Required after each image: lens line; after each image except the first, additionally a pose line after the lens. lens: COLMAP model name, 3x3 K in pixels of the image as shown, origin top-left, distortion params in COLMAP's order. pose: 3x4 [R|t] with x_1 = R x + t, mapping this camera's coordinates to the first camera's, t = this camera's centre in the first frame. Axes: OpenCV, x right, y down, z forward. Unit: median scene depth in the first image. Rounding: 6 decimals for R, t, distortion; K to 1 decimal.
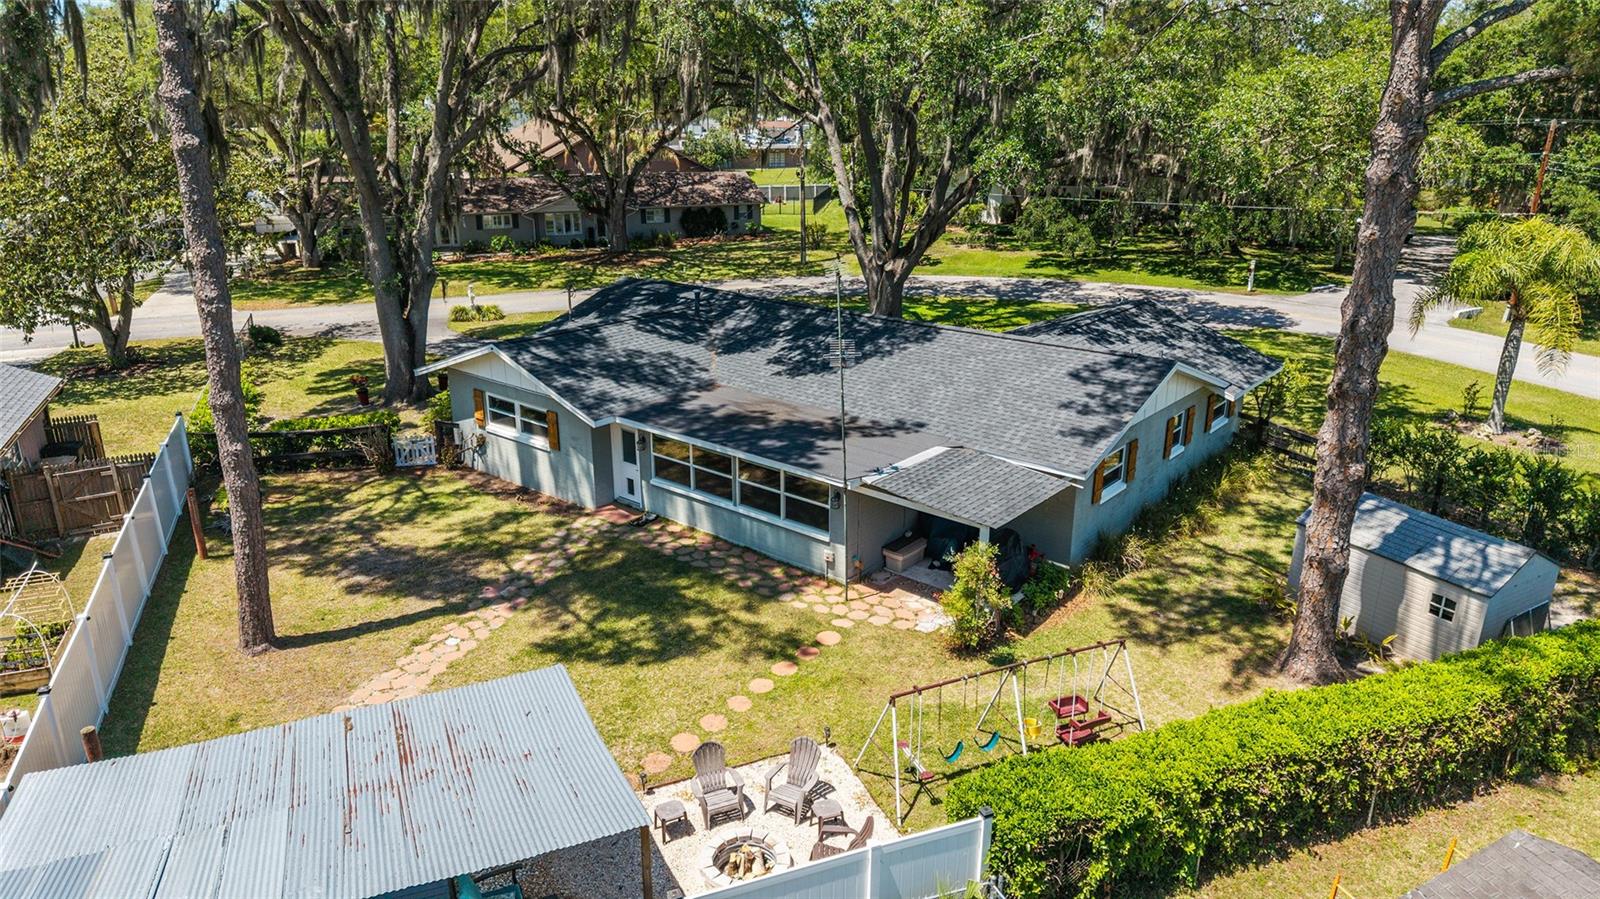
lens RADIAL K [[1074.6, 0, 800.0], [0, 1074.6, 449.5], [0, 0, 1]] dist [0.009676, 0.001207]
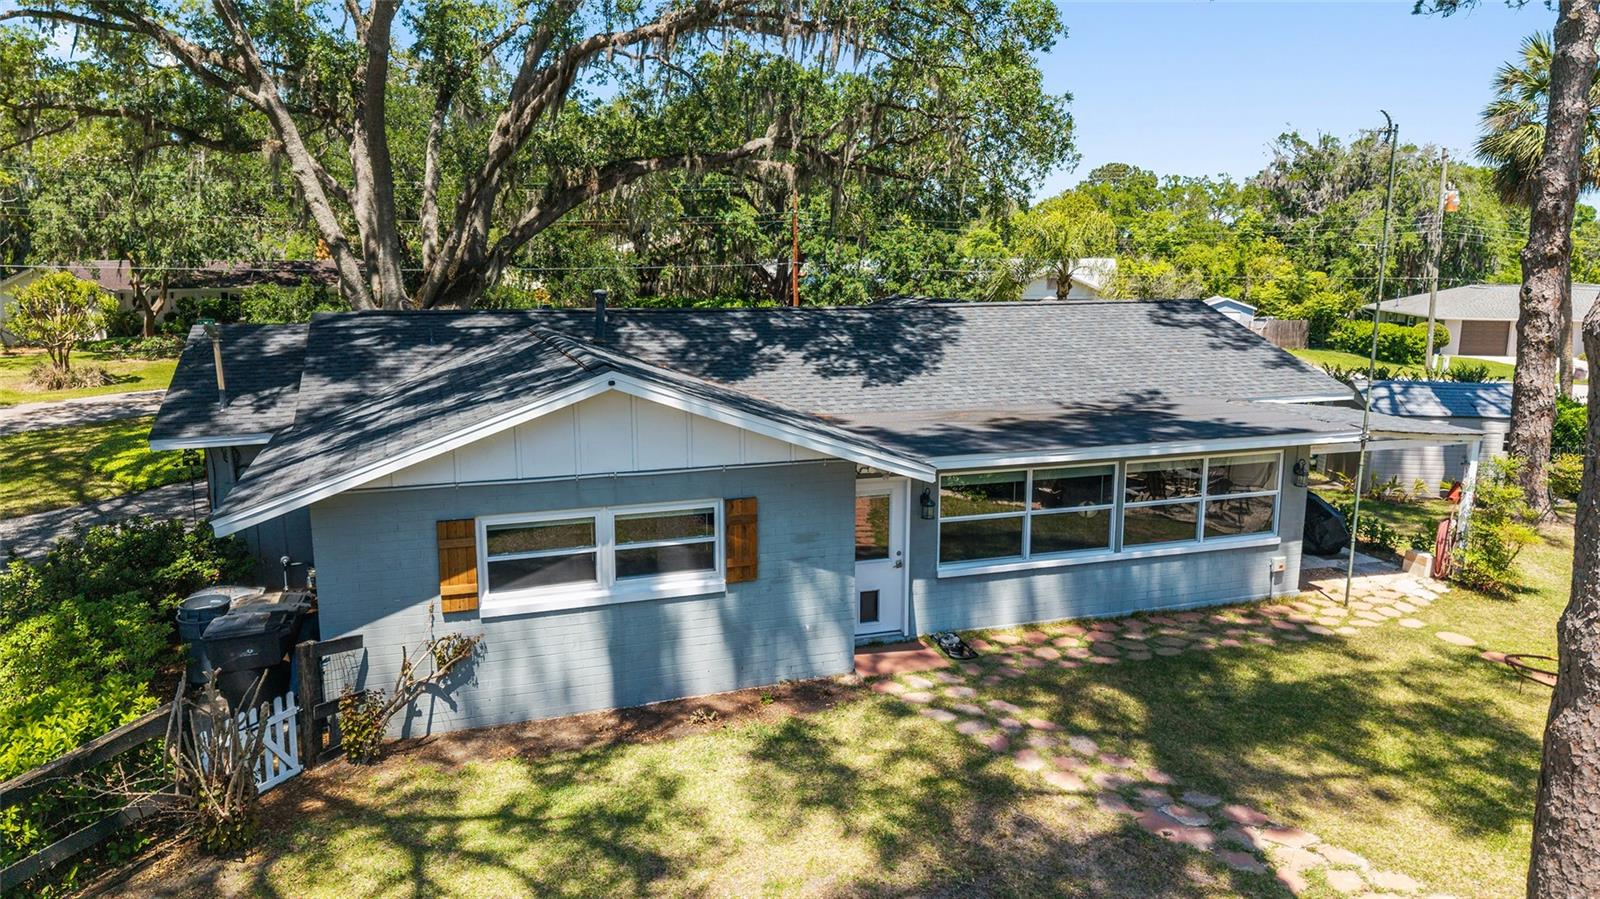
lens RADIAL K [[1074.6, 0, 800.0], [0, 1074.6, 449.5], [0, 0, 1]] dist [0.009676, 0.001207]
pose [[0.535222, -0.161595, 0.829111, -0.587657], [0.270098, 0.962741, 0.013282, -0.054576], [-0.800365, 0.216832, 0.558927, 0.704189]]
